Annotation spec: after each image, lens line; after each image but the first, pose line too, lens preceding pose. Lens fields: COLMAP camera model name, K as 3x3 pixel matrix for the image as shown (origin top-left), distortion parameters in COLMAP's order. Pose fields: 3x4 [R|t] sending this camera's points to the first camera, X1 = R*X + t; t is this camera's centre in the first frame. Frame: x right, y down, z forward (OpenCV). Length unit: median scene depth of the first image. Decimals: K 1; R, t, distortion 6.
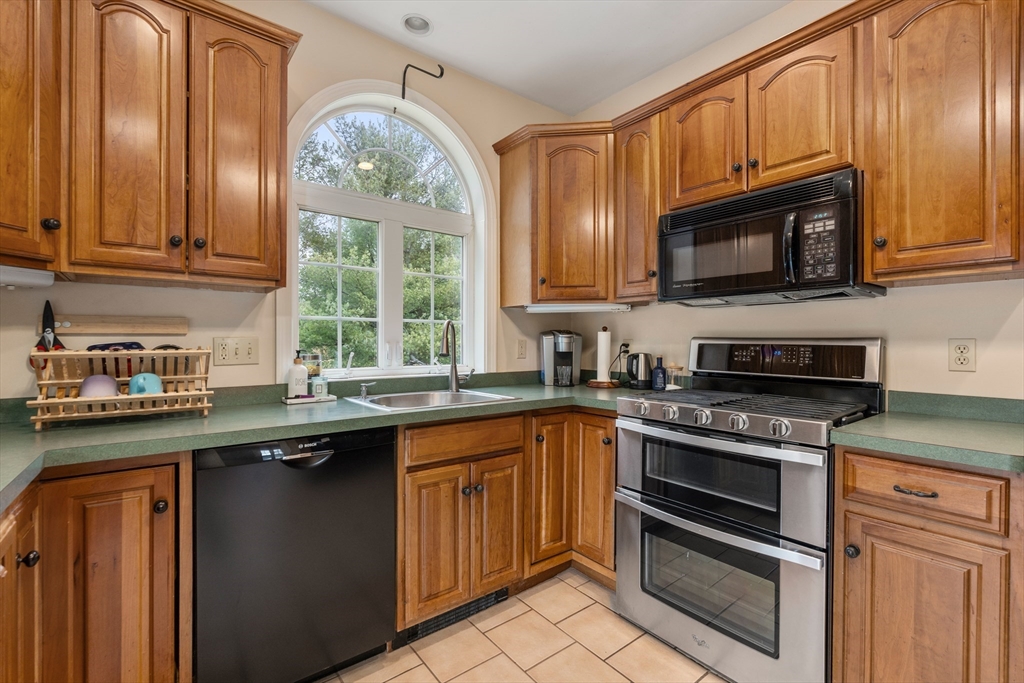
lens RADIAL K [[455.1, 0, 510.5], [0, 455.1, 342.7], [0, 0, 1]] dist [-0.004676, 0.000797]
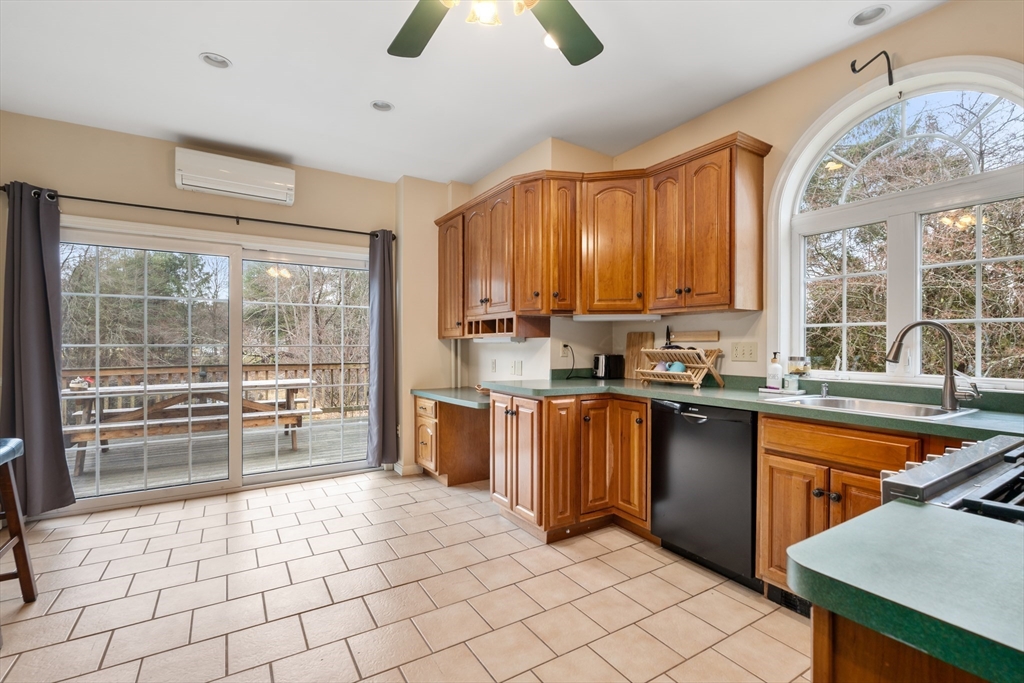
lens RADIAL K [[455.1, 0, 512.0], [0, 455.1, 342.4], [0, 0, 1]] dist [-0.004676, 0.000797]
pose [[-0.100971, -0.004321, -0.994880, 0.967305], [-0.007340, 0.999967, -0.003598, -0.001437], [0.994862, 0.006939, -0.100999, 0.407531]]
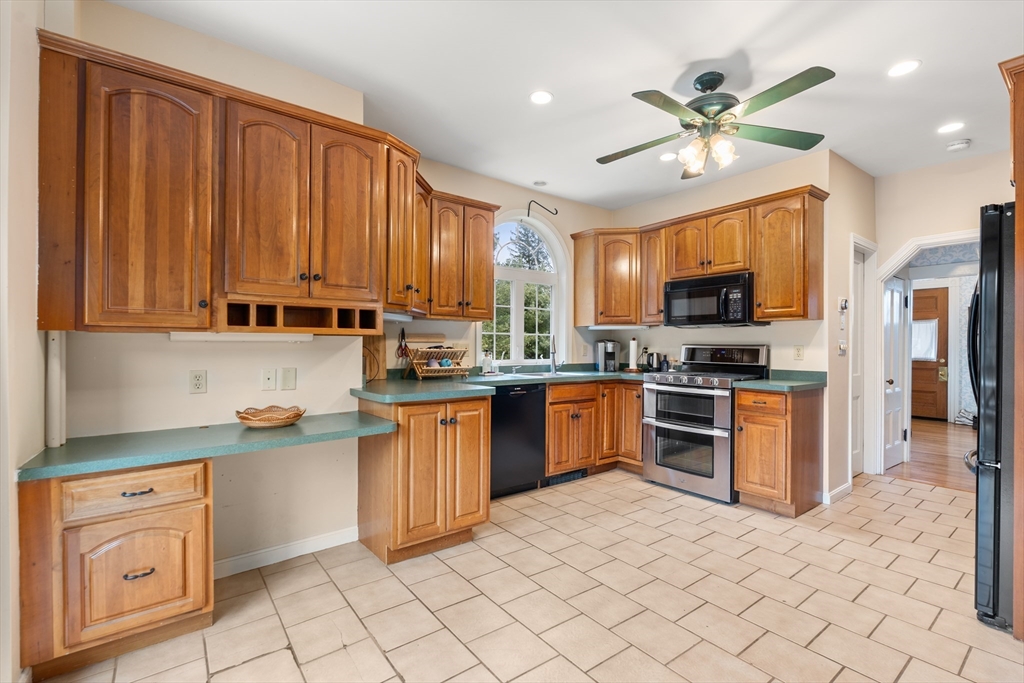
lens RADIAL K [[455.1, 0, 511.5], [0, 455.1, 343.8], [0, 0, 1]] dist [-0.004676, 0.000797]
pose [[0.999876, 0.003863, -0.015295, -0.347121], [-0.003997, 0.999954, -0.008738, 0.007435], [0.015260, 0.008798, 0.999845, -1.112432]]
